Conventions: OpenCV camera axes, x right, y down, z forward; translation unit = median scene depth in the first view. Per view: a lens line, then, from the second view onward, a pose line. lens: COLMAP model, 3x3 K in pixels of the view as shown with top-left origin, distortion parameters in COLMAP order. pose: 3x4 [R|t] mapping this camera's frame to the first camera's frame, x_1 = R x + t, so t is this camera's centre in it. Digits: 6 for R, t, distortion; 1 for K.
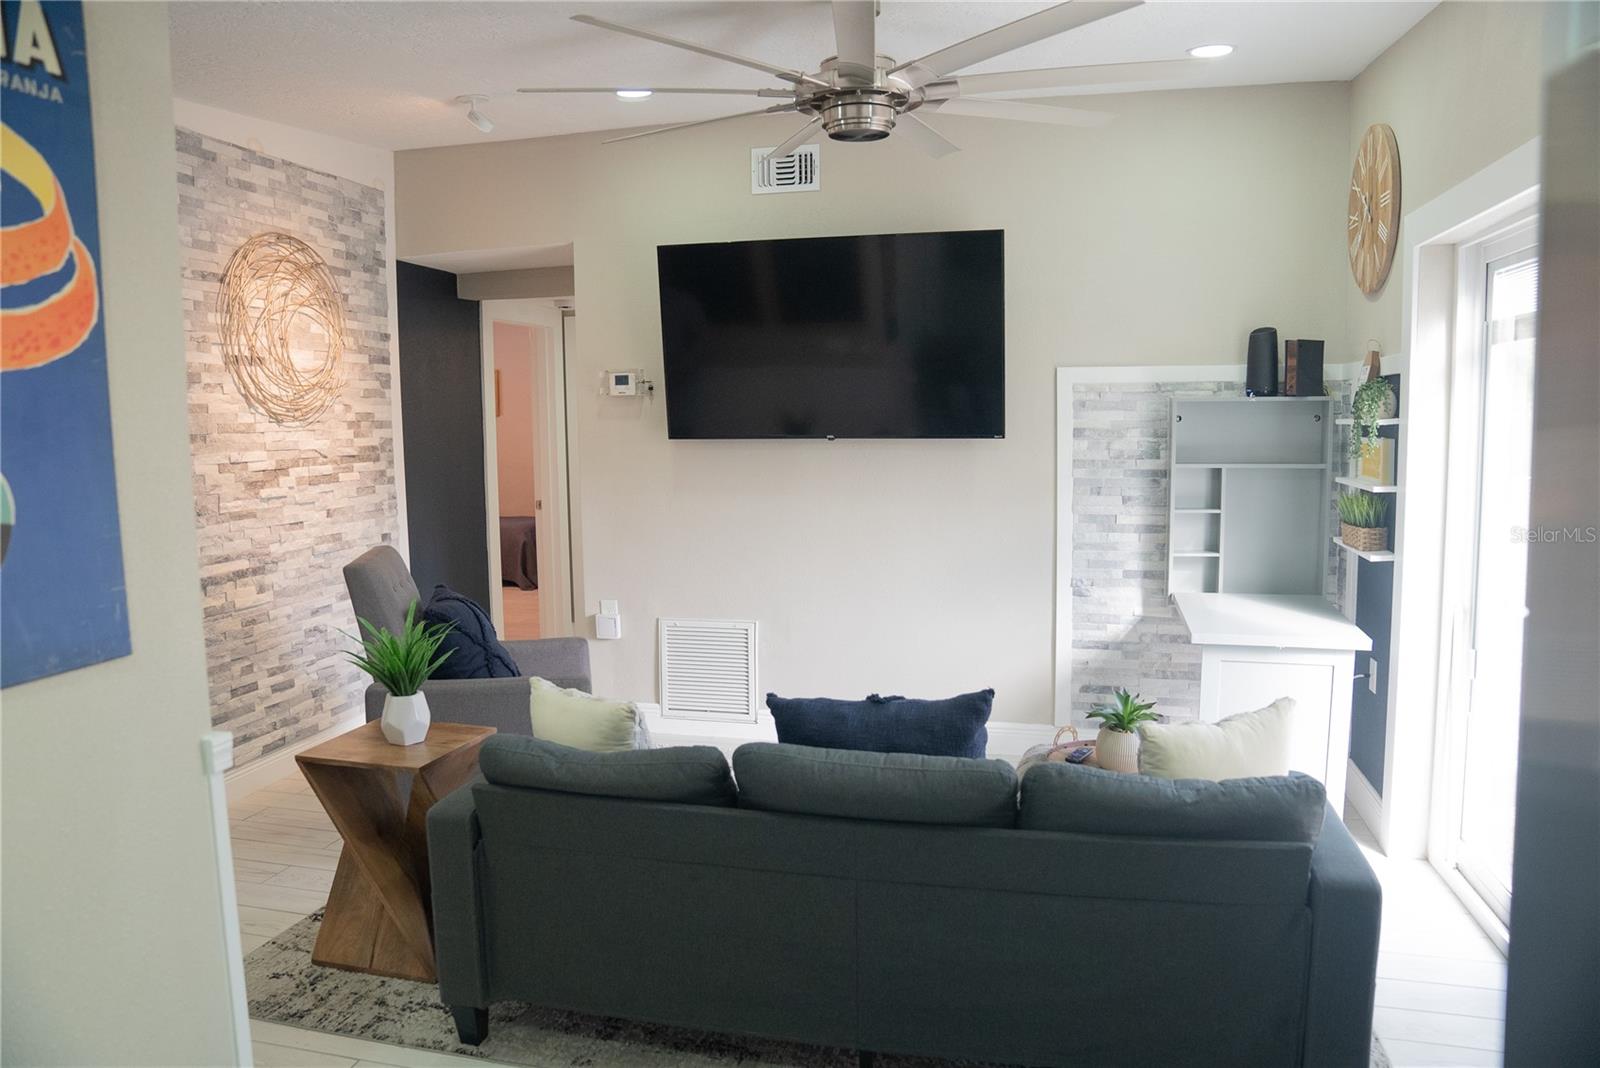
lens RADIAL K [[1101.4, 0, 798.3], [0, 1101.4, 529.2], [0, 0, 1]] dist [-0.131096, 0.095219]
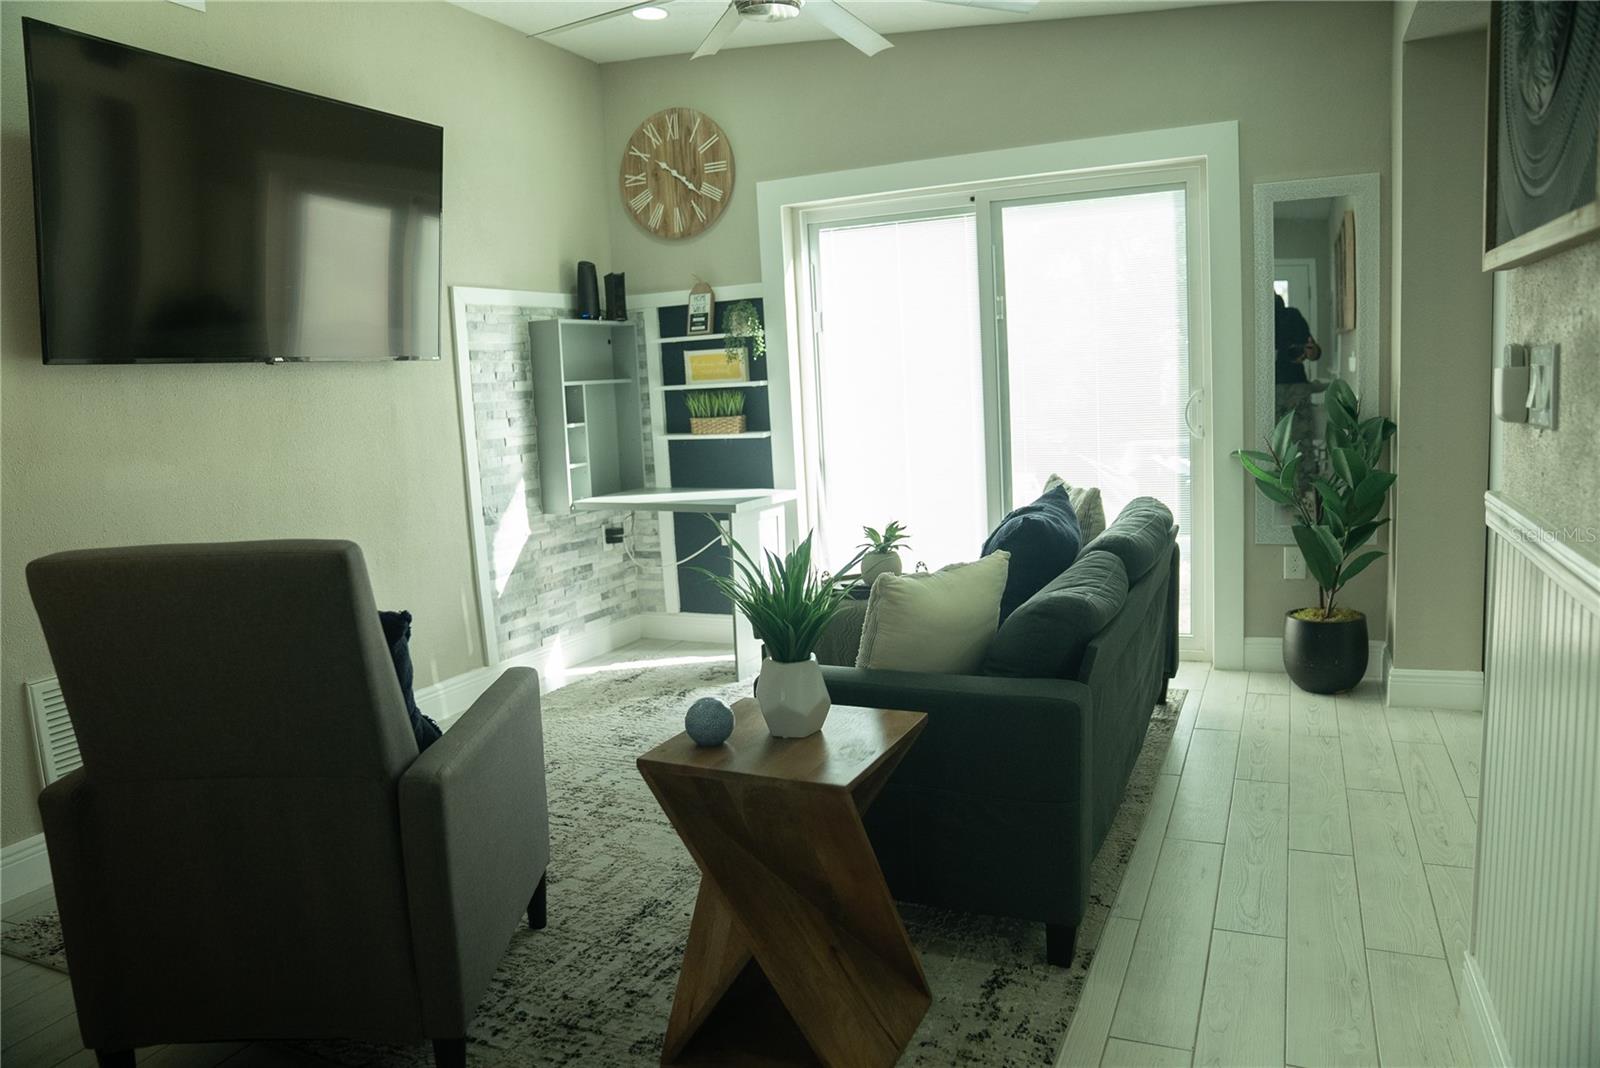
lens RADIAL K [[1101.4, 0, 798.3], [0, 1101.4, 529.2], [0, 0, 1]] dist [-0.131096, 0.095219]
pose [[0.173884, -0.131621, 0.975931, -0.696750], [0.147191, 0.983369, 0.106399, 0.002797], [-0.973704, 0.125147, 0.190365, 0.600009]]
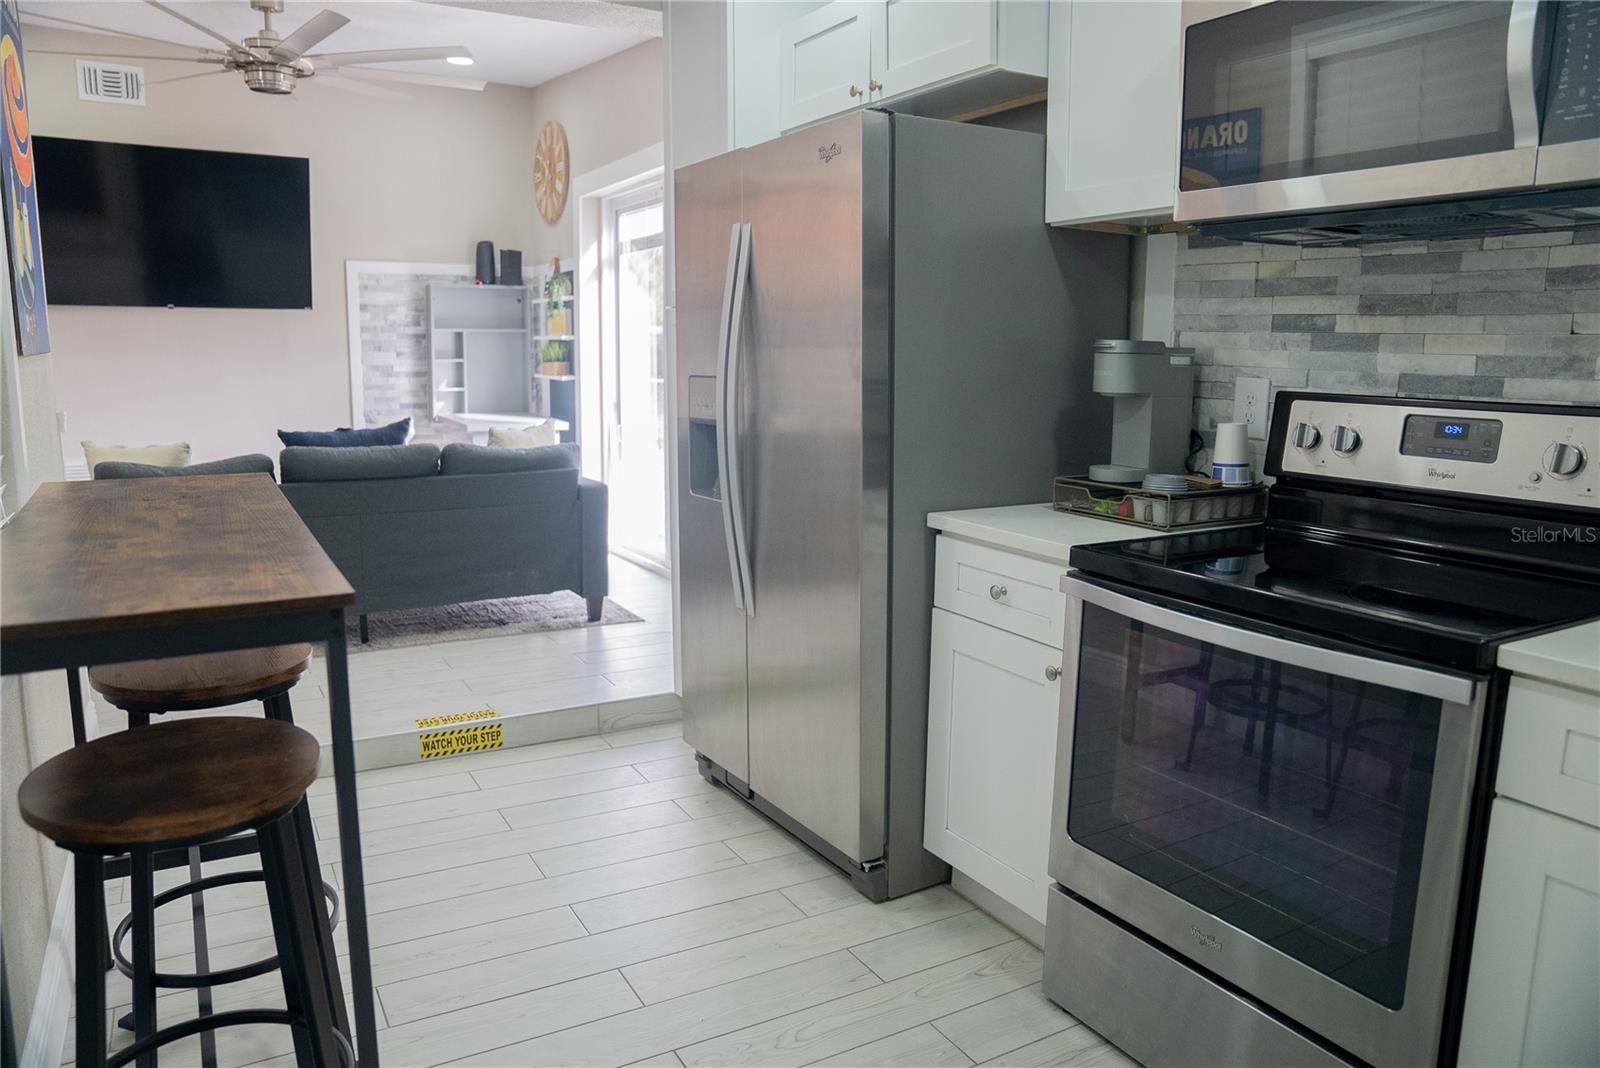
lens RADIAL K [[1101.4, 0, 798.3], [0, 1101.4, 529.2], [0, 0, 1]] dist [-0.131096, 0.095219]
pose [[0.716526, -0.090652, 0.691645, -0.360950], [0.049193, 0.995618, 0.079529, 0.125067], [-0.695824, -0.022961, 0.717845, -0.443818]]
